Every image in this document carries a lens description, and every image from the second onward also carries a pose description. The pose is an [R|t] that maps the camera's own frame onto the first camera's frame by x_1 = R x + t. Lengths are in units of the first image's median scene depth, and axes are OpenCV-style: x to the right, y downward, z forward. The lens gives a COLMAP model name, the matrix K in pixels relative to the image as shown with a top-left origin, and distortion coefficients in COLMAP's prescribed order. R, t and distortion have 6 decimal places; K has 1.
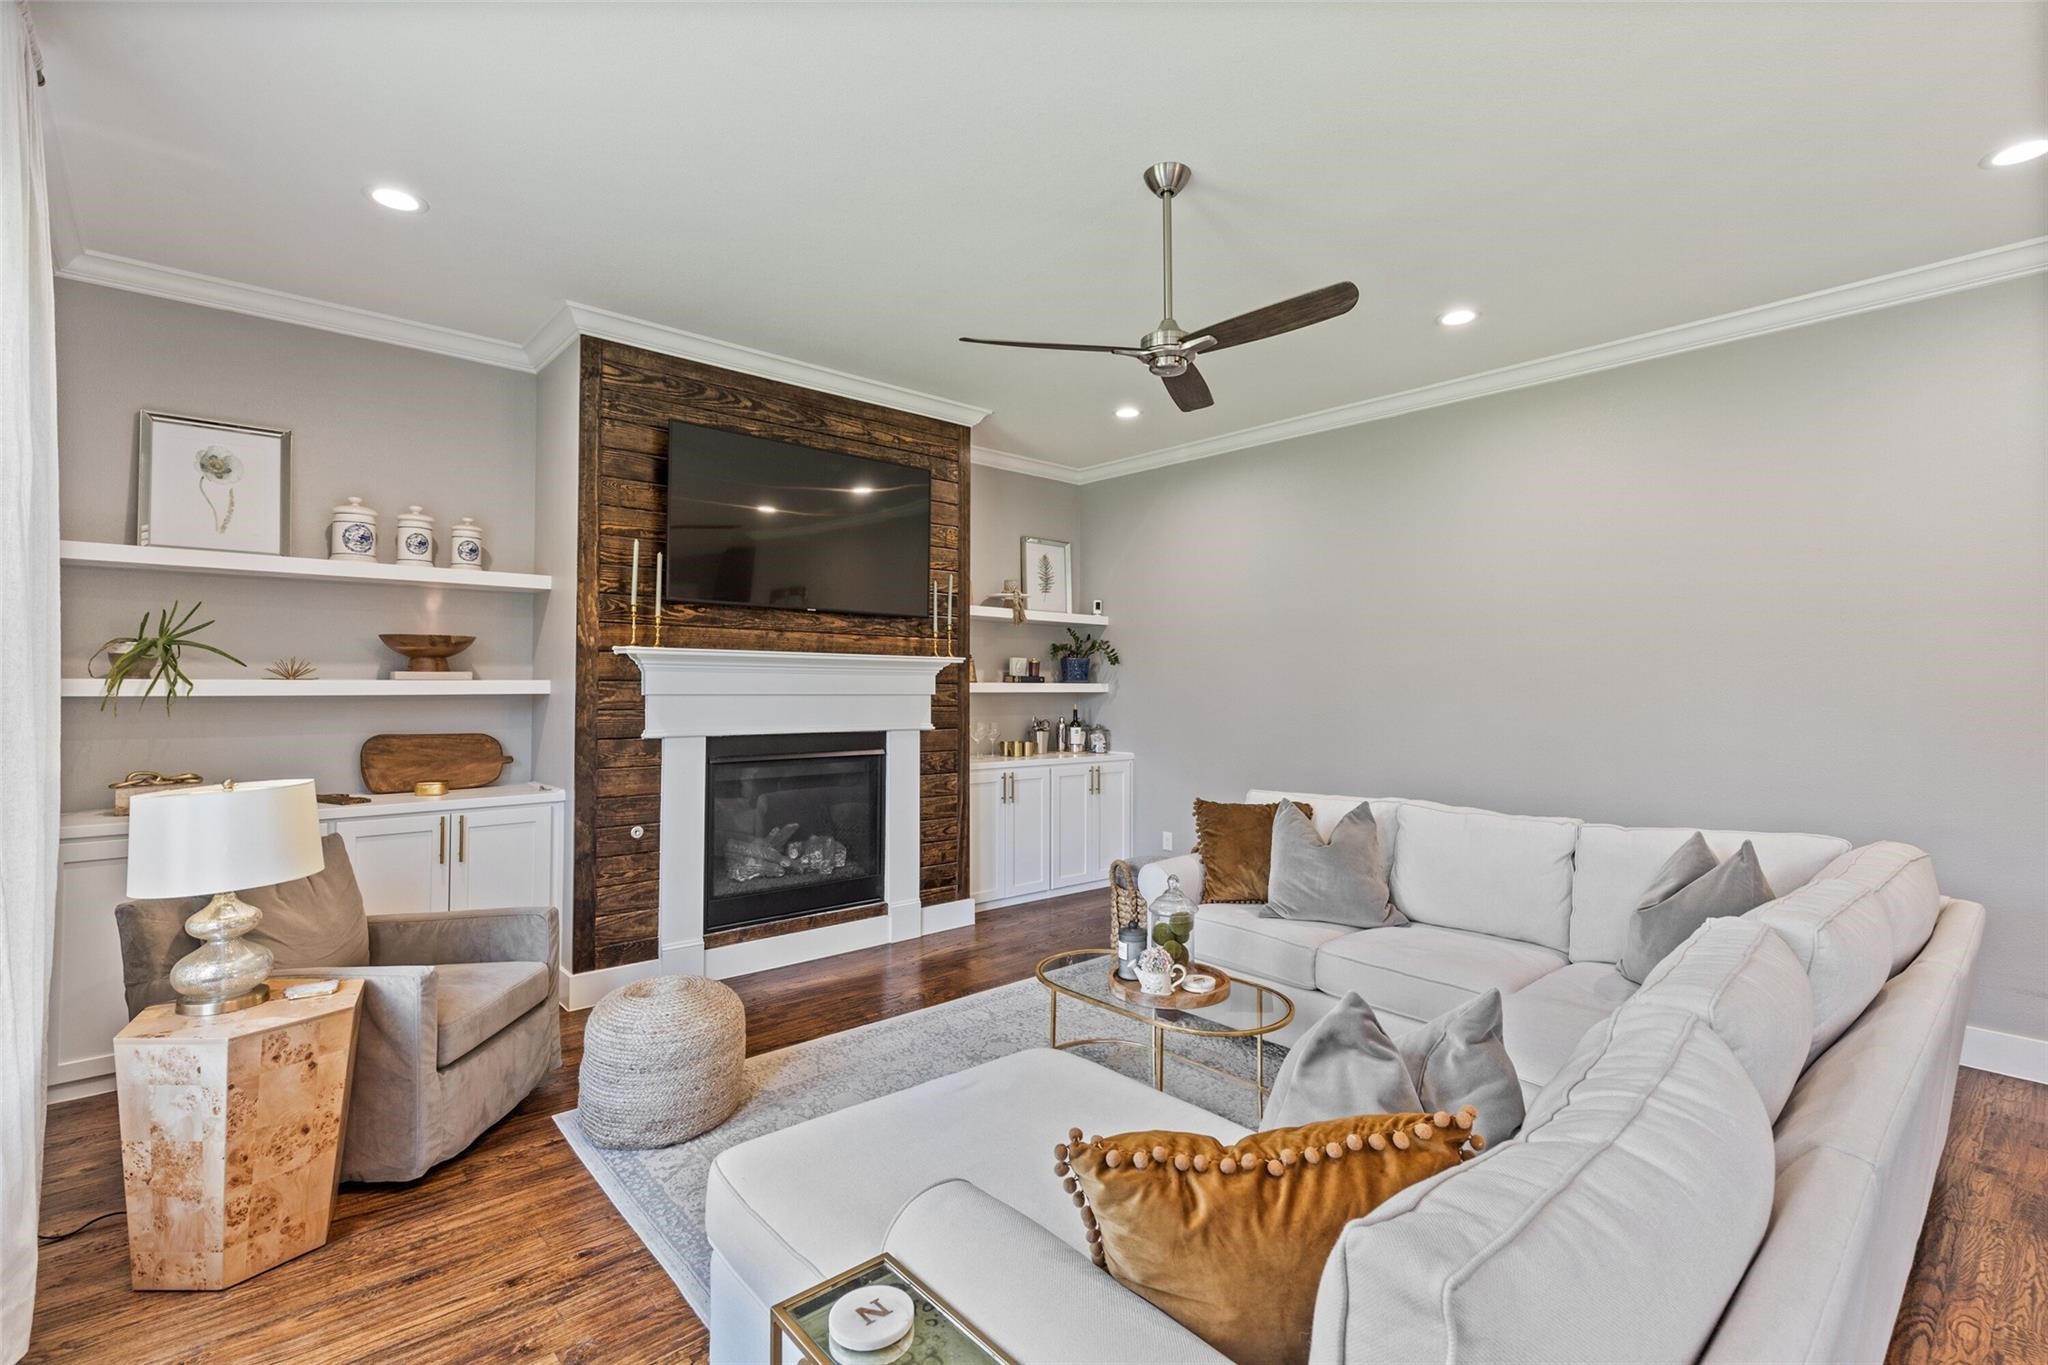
lens RADIAL K [[927.3, 0, 1020.8], [0, 927.3, 675.7], [0, 0, 1]] dist [-0.002238, 0.000525]
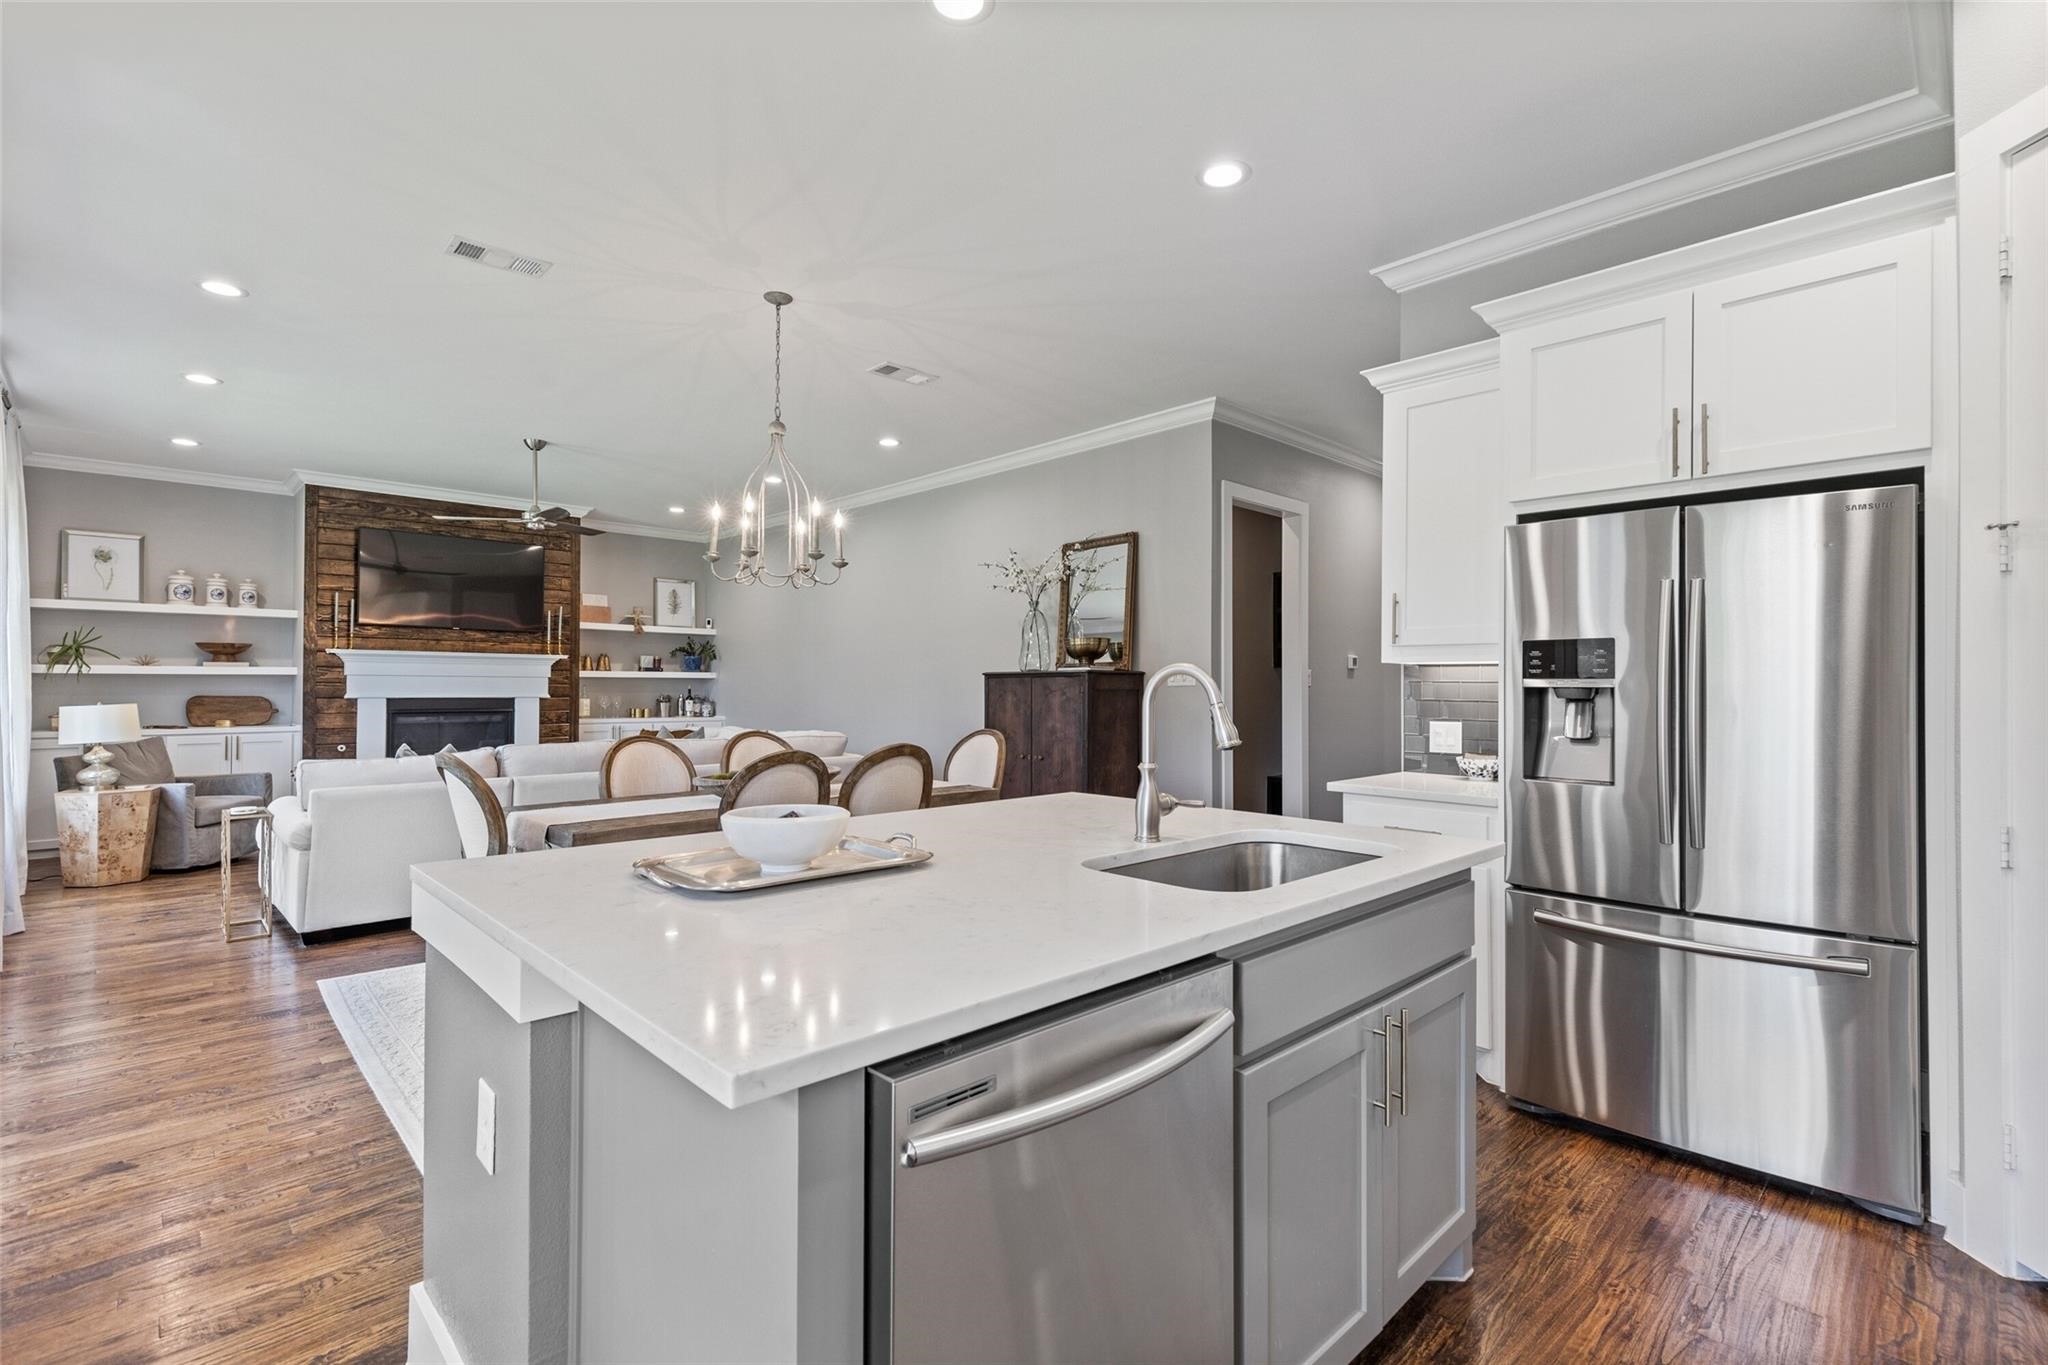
lens RADIAL K [[927.3, 0, 1028.2], [0, 927.3, 684.8], [0, 0, 1]] dist [-0.002238, 0.000525]
pose [[0.999000, -0.000062, 0.044713, 0.911610], [-0.000386, 0.999950, 0.010008, 0.022004], [-0.044712, -0.010015, 0.998950, -0.955614]]
